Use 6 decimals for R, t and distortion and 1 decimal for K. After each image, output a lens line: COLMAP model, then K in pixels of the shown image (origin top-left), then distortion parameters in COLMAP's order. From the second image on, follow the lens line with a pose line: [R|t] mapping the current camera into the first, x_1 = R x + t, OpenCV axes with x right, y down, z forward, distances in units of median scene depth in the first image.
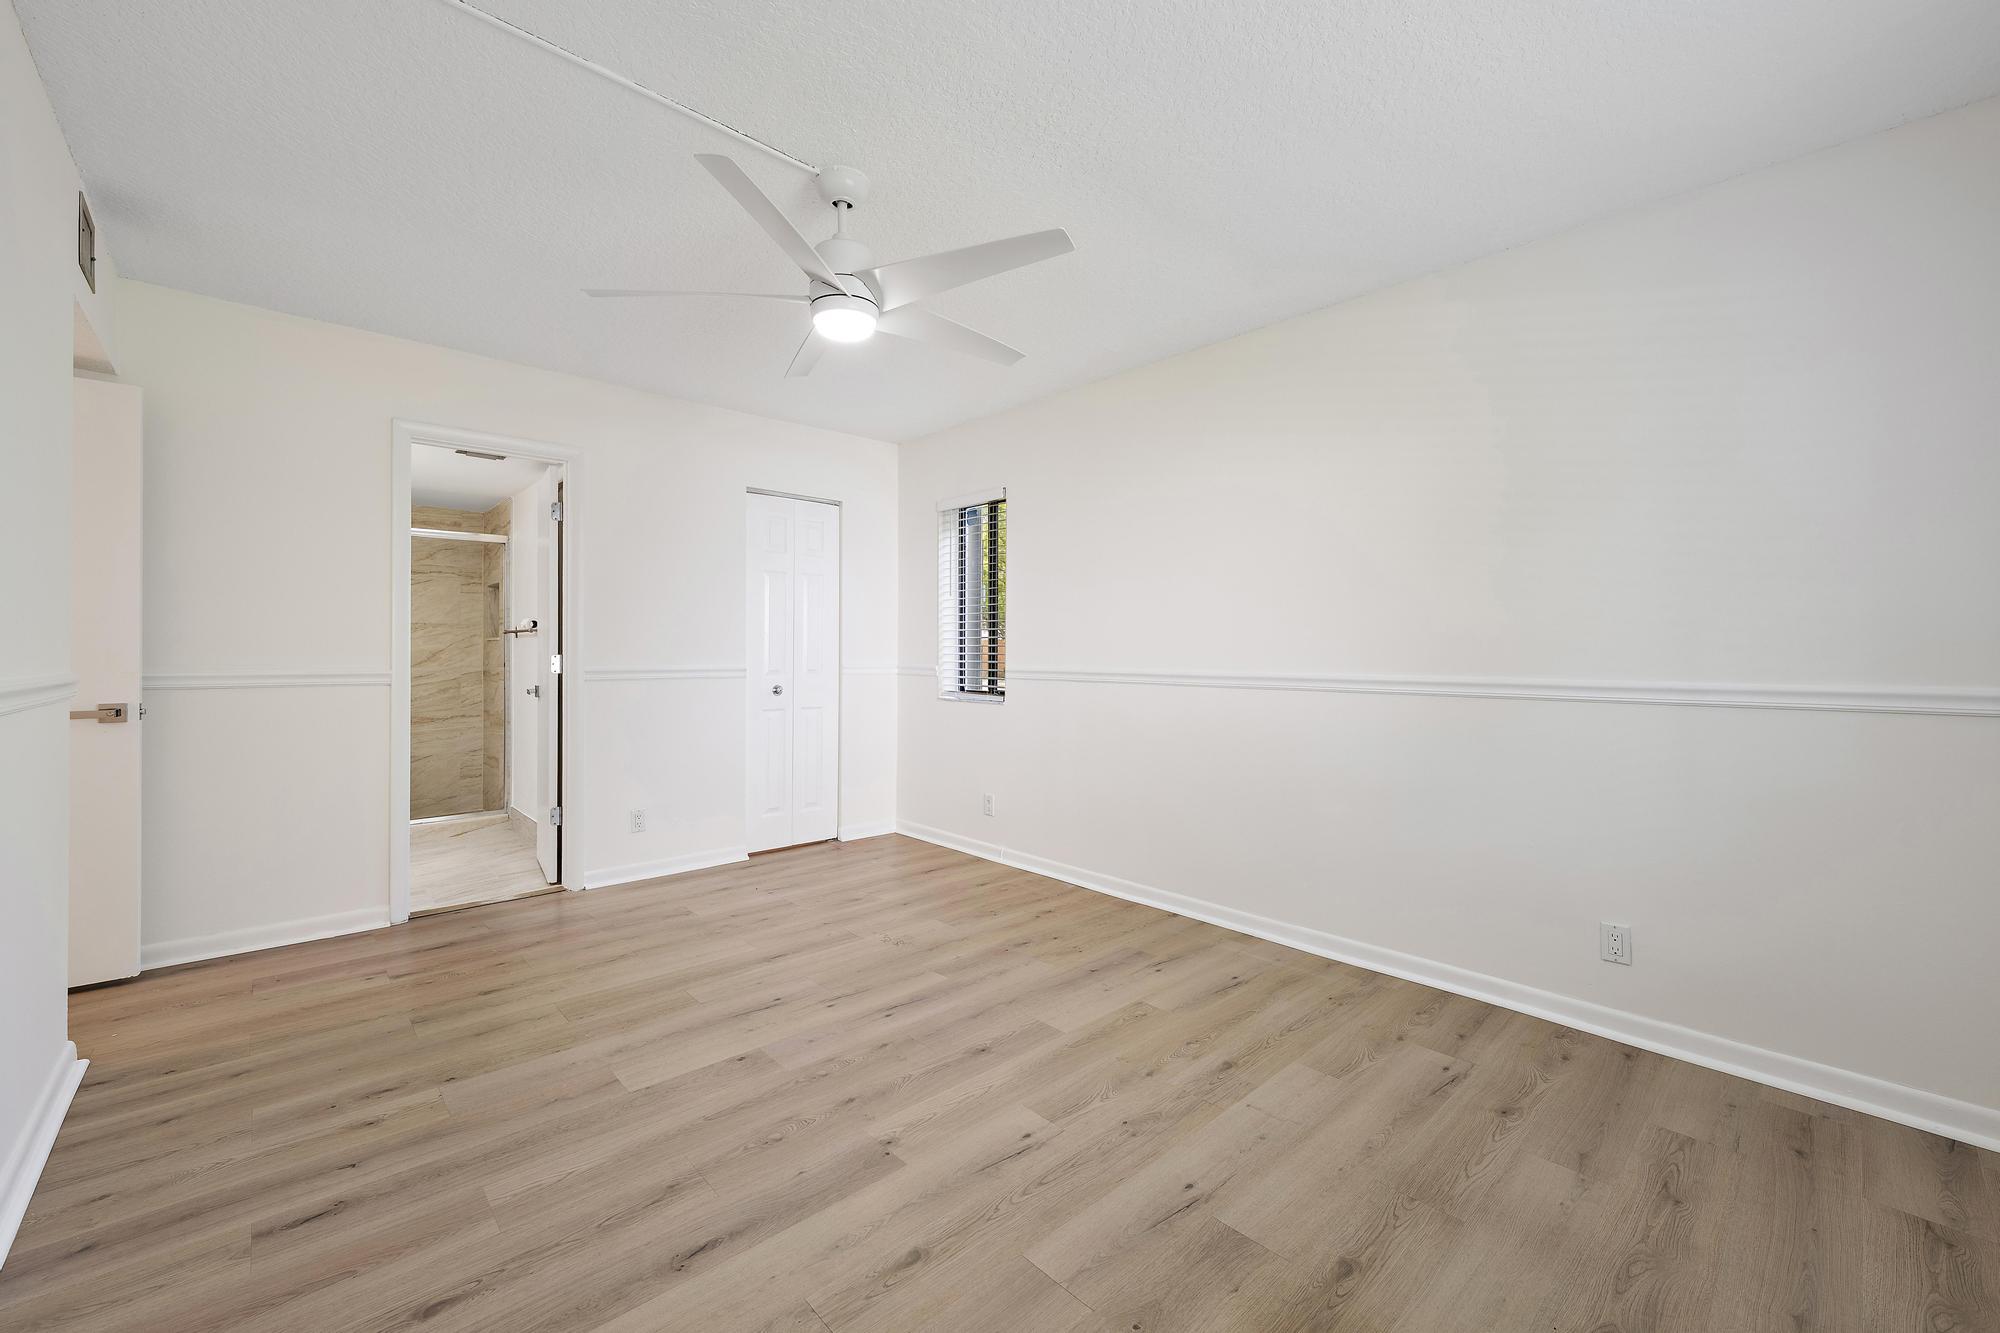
lens RADIAL K [[798.6, 0, 1002.9], [0, 798.6, 655.2], [0, 0, 1]] dist [0.000287, 0.000037]
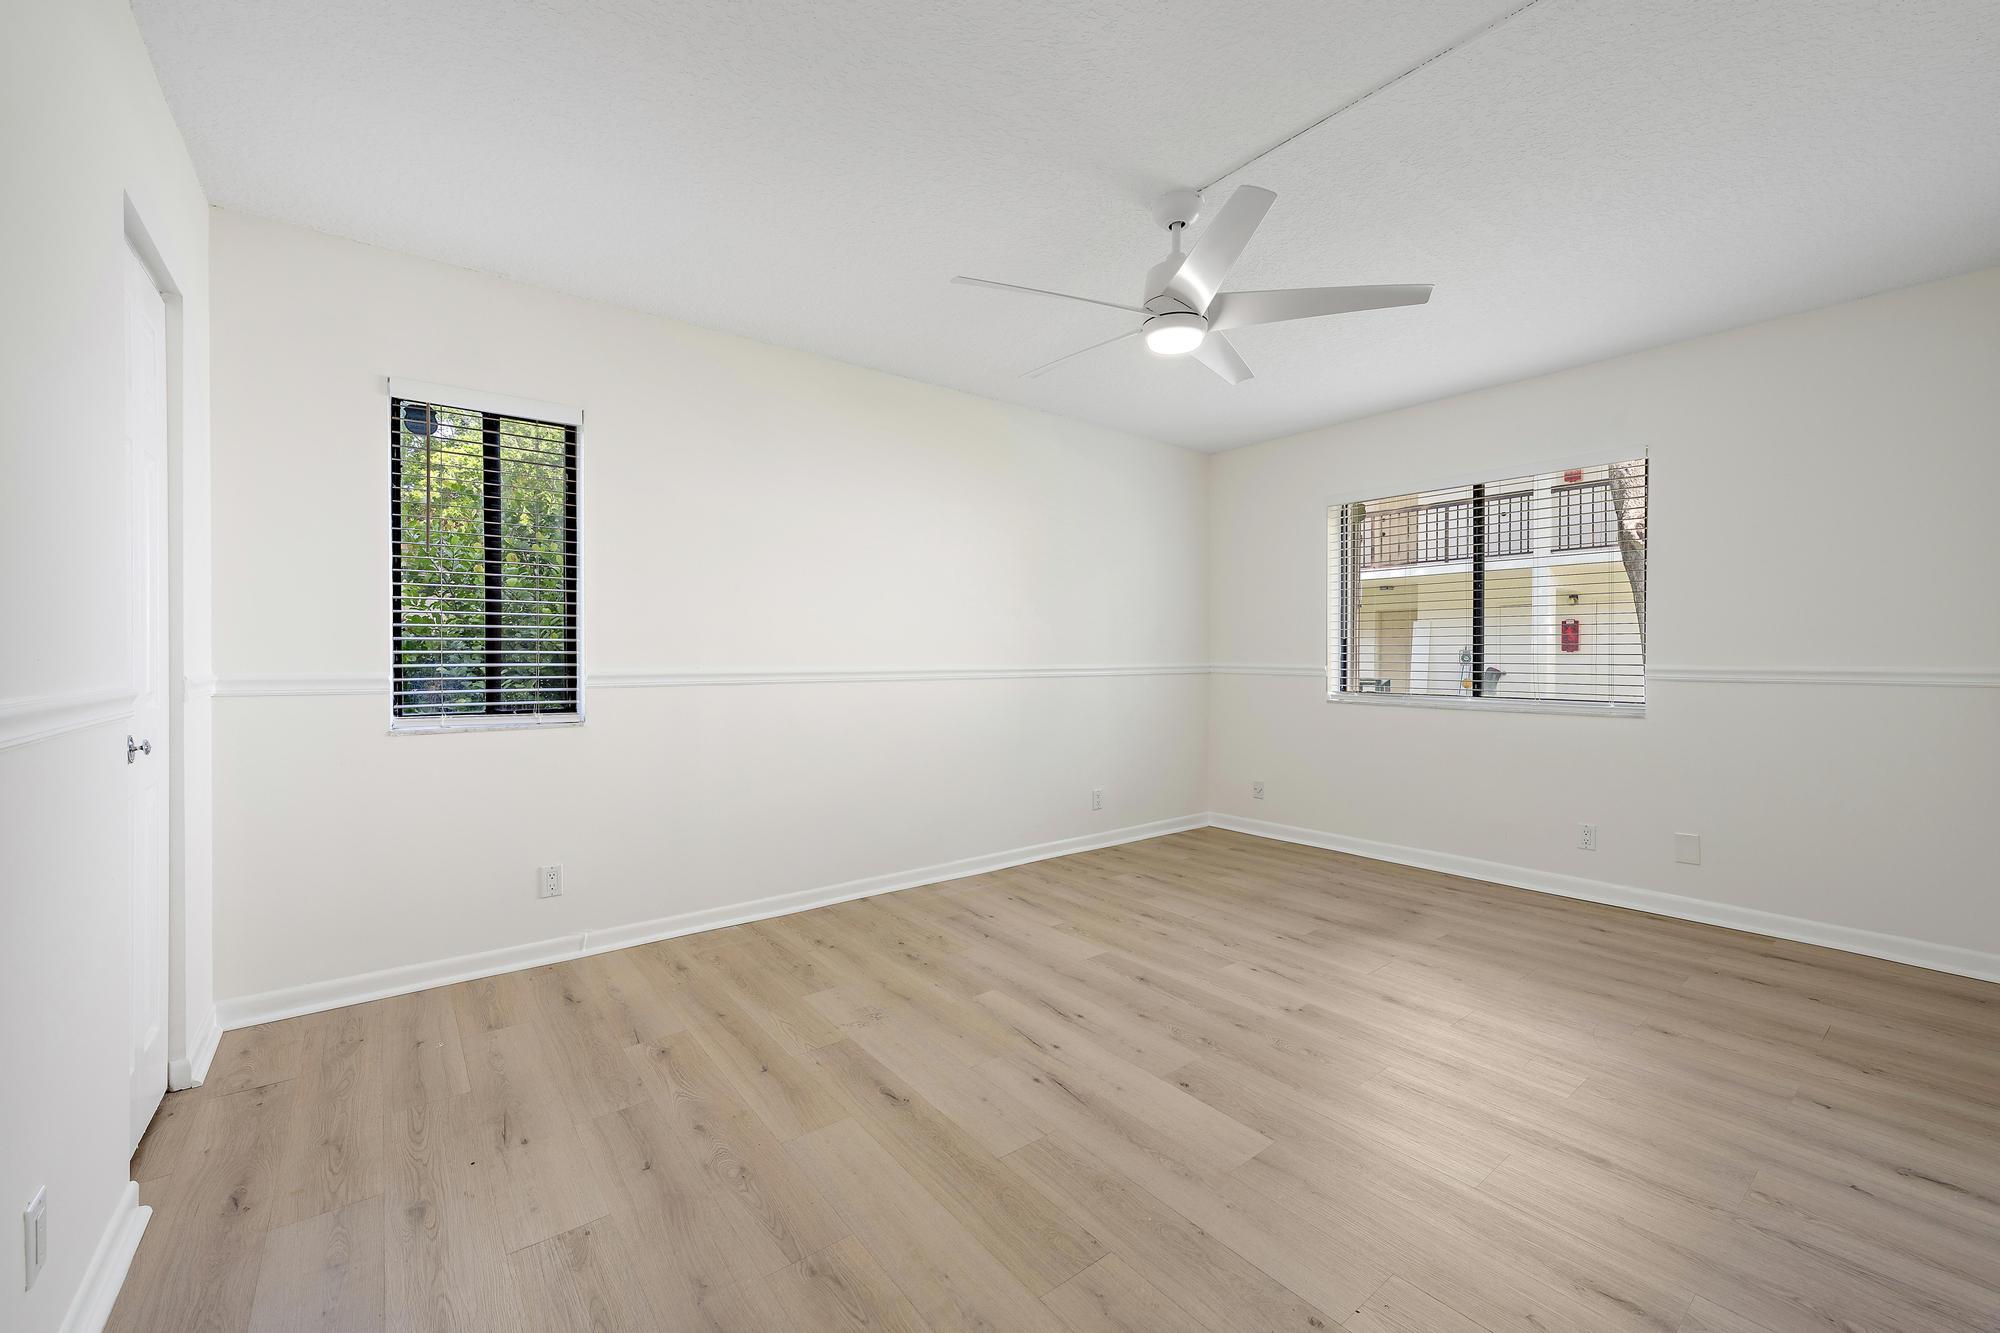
lens RADIAL K [[798.6, 0, 1002.5], [0, 798.6, 662.6], [0, 0, 1]] dist [0.000287, 0.000037]
pose [[0.086126, -0.015394, 0.996165, -1.020708], [0.003792, 0.999878, 0.015124, -0.003775], [-0.996277, 0.002474, 0.086174, 0.907825]]
